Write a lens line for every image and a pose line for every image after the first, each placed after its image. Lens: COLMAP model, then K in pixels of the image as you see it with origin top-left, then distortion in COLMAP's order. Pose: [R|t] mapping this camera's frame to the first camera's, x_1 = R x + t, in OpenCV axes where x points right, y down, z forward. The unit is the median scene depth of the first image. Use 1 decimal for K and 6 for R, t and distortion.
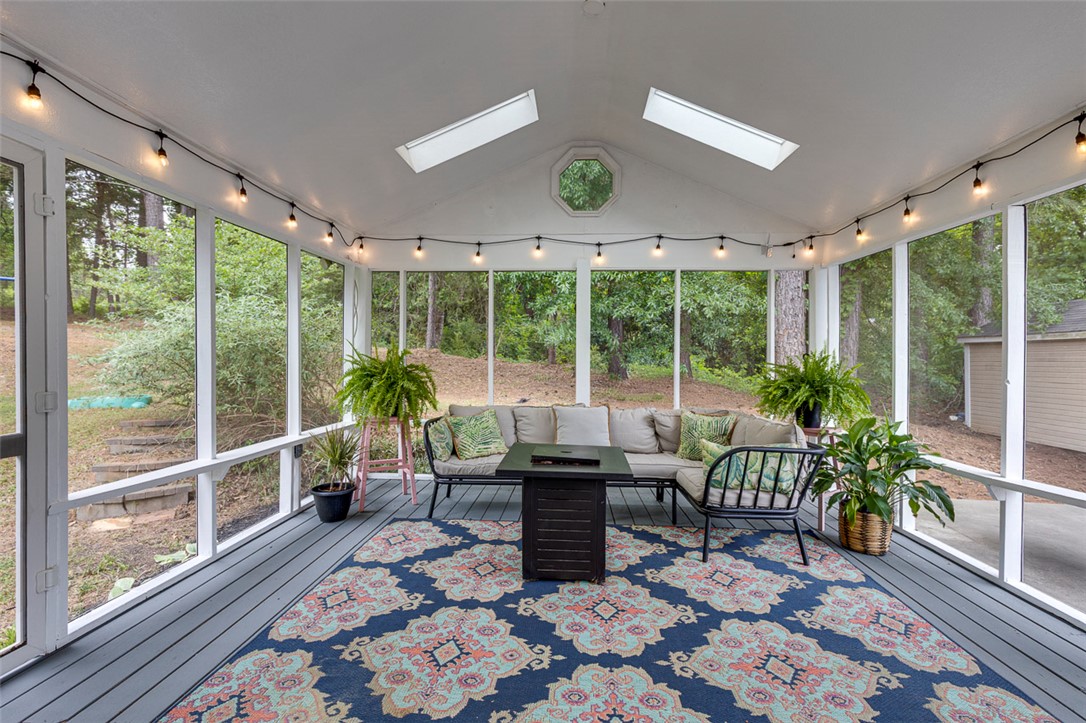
lens RADIAL K [[491.0, 0, 543.6], [0, 491.0, 363.4], [0, 0, 1]] dist [0.003623, 0.000305]
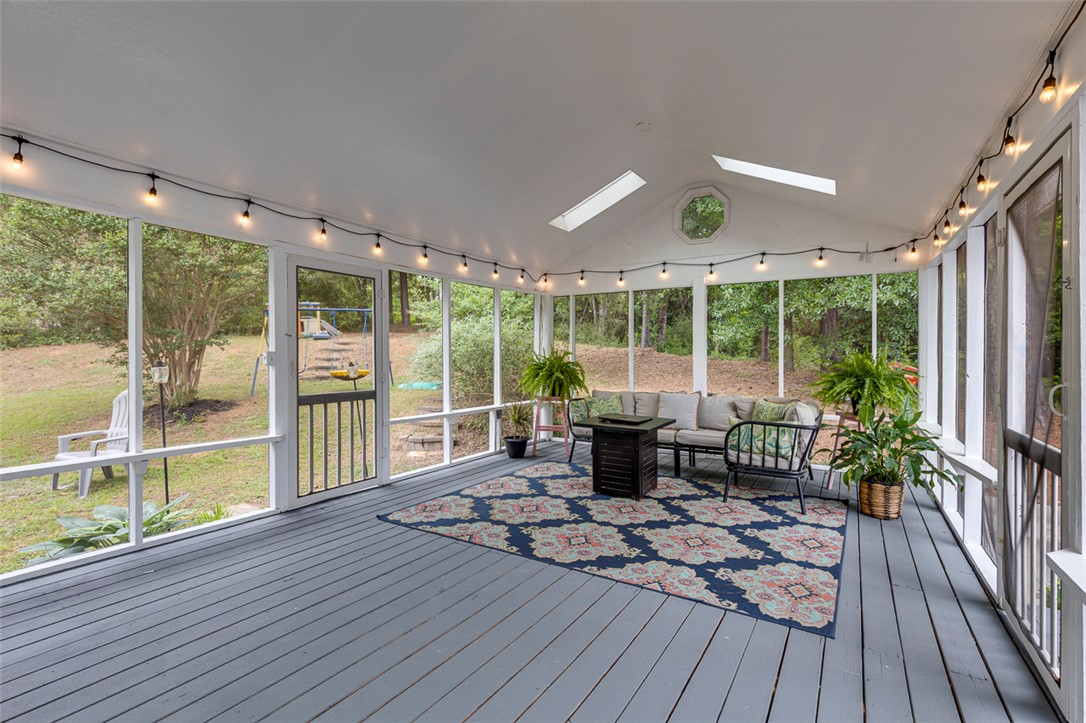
lens RADIAL K [[491.0, 0, 544.1], [0, 491.0, 363.8], [0, 0, 1]] dist [0.003623, 0.000305]
pose [[0.876986, 0.001898, -0.480512, 0.550086], [0.000861, 0.999984, 0.005521, 0.001389], [0.480515, -0.005255, 0.876971, -0.473099]]
